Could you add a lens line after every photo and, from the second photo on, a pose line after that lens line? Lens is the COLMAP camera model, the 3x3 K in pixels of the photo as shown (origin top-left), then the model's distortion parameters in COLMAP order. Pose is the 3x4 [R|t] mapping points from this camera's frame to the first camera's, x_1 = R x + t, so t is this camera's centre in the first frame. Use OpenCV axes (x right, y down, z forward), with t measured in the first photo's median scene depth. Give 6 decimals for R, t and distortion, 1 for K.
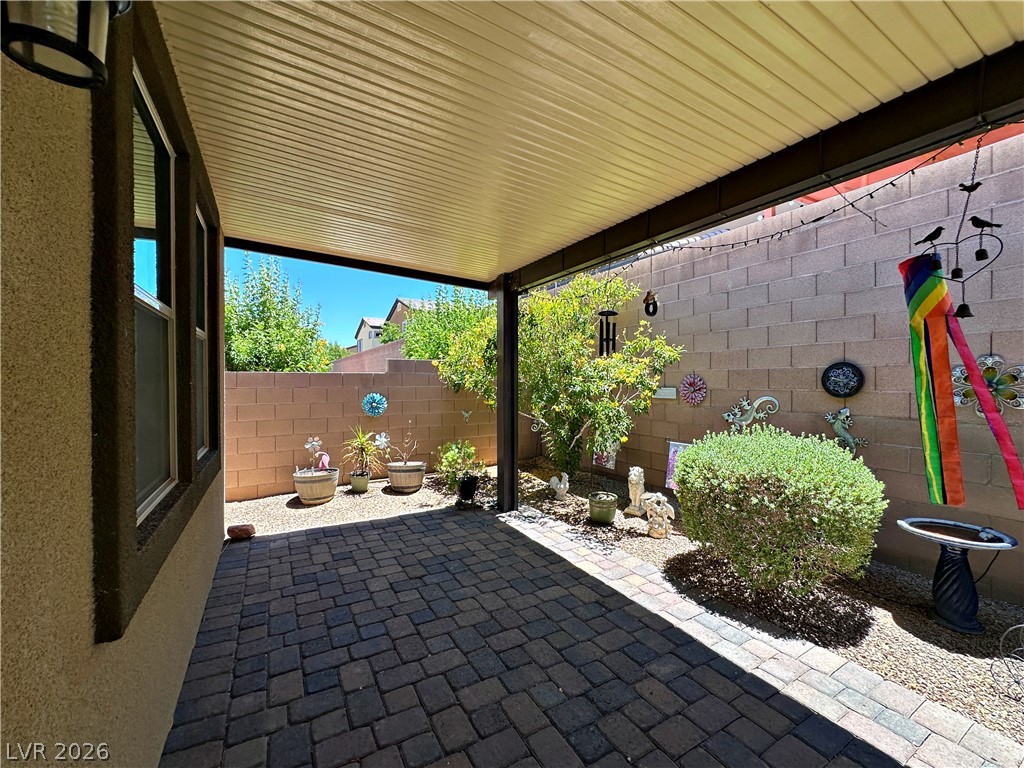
lens RADIAL K [[418.5, 0, 512.0], [0, 418.5, 384.0], [0, 0, 1]] dist [-0.005532, 0.001077]
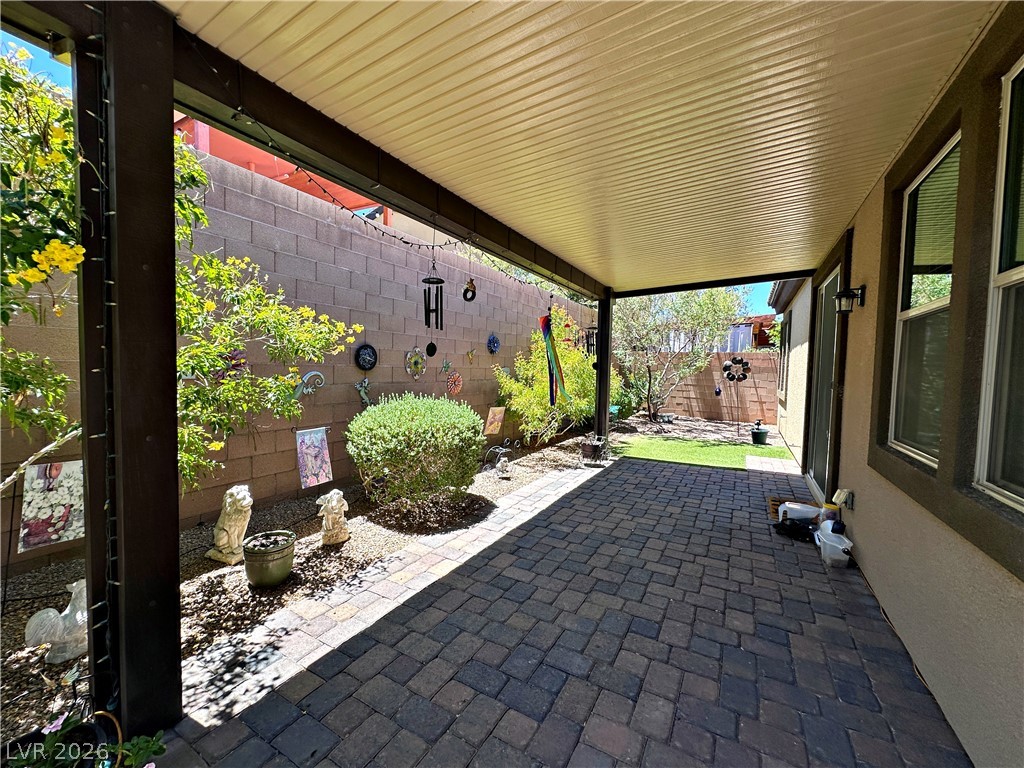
lens RADIAL K [[408.2, 0, 511.7], [0, 408.2, 385.1], [0, 0, 1]] dist [-0.004906, 0.000369]
pose [[-0.503925, -0.051070, 0.862236, -0.694484], [-0.019396, 0.998668, 0.047815, 0.008309], [-0.863530, 0.007371, -0.504244, 1.475232]]
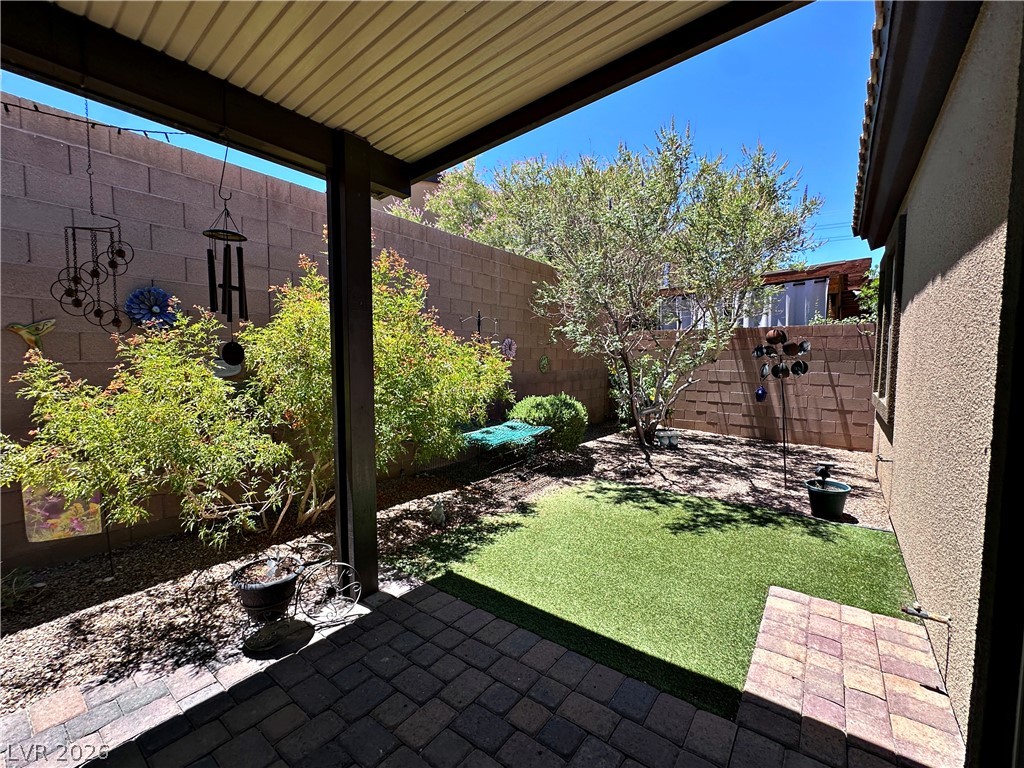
lens RADIAL K [[408.2, 0, 511.7], [0, 408.2, 385.1], [0, 0, 1]] dist [-0.004906, 0.000369]
pose [[-0.363773, -0.060705, 0.929508, -0.633679], [0.003648, 0.997774, 0.066592, 0.008489], [-0.931481, 0.027615, -0.362741, 1.350583]]
